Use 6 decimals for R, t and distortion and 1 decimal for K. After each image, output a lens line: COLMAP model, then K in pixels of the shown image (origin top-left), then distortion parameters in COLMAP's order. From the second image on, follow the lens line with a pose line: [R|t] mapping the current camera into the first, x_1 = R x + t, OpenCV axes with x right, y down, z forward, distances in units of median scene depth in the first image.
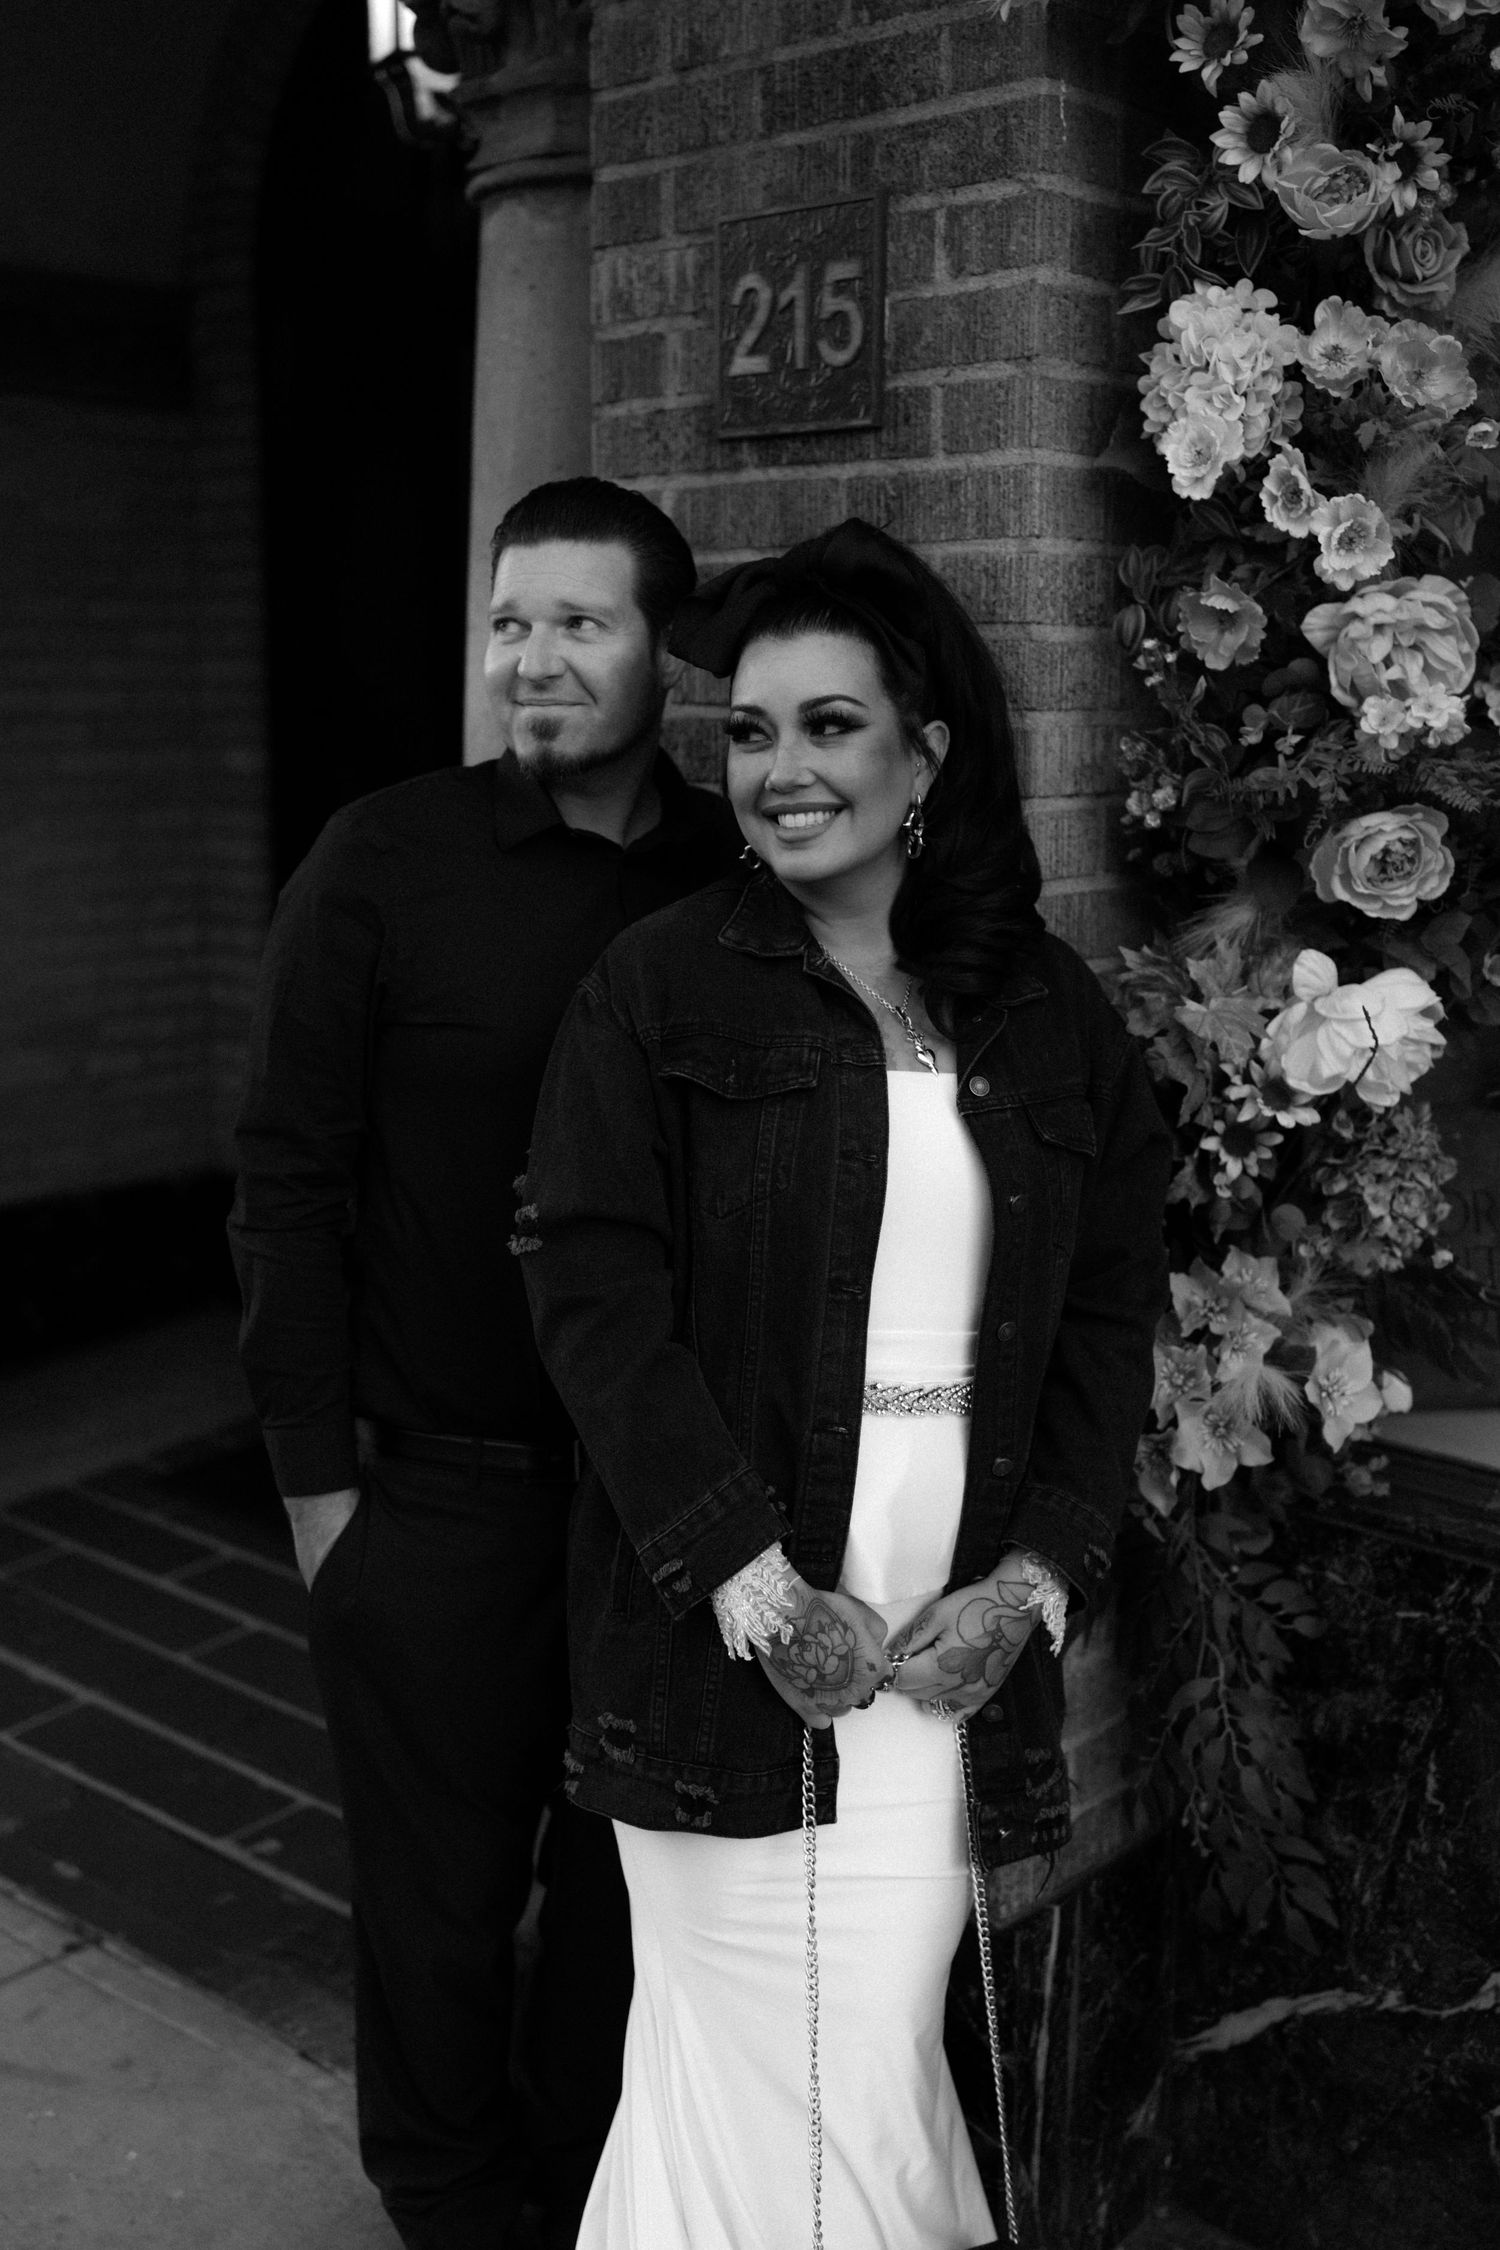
lens RADIAL K [[2325.0, 0, 788.9], [0, 2325.0, 1059.5], [0, 0, 1]] dist [0.004610, -0.026070]
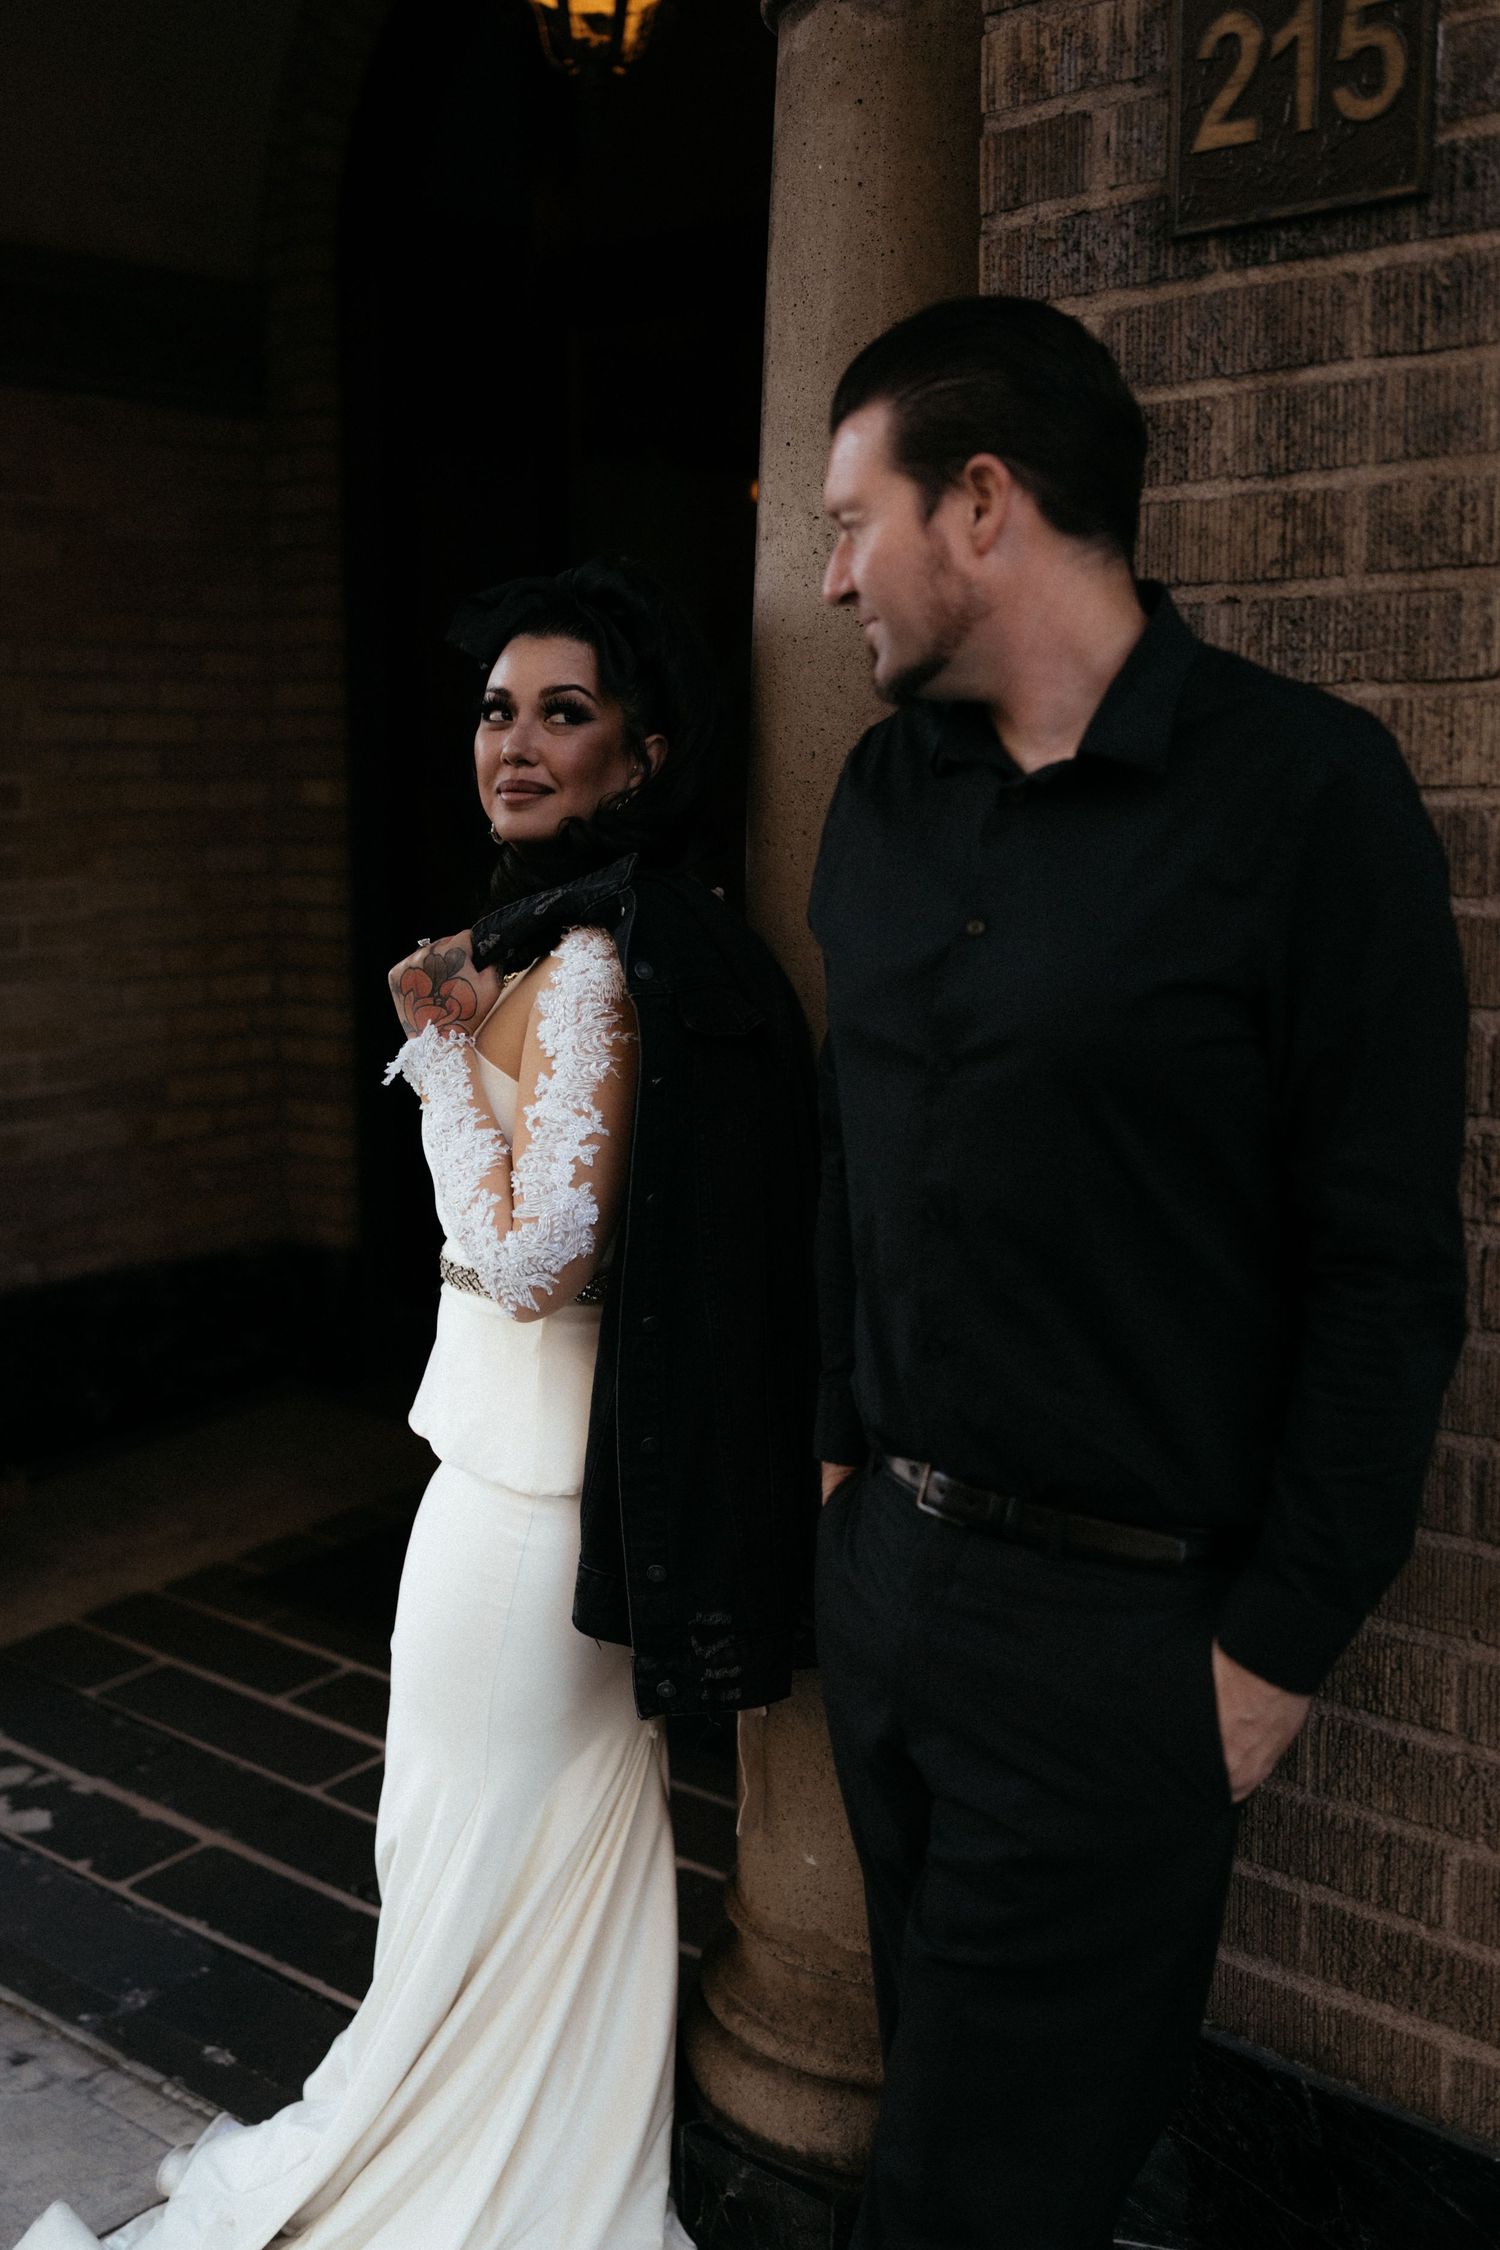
lens RADIAL K [[2305.7, 0, 746.3], [0, 2305.7, 1095.3], [0, 0, 1]] dist [0.000185, -0.006109]
pose [[0.999950, -0.009869, -0.001472, -0.167932], [0.009832, 0.999677, -0.023439, 0.033409], [0.001703, 0.023423, 0.999724, 0.232036]]
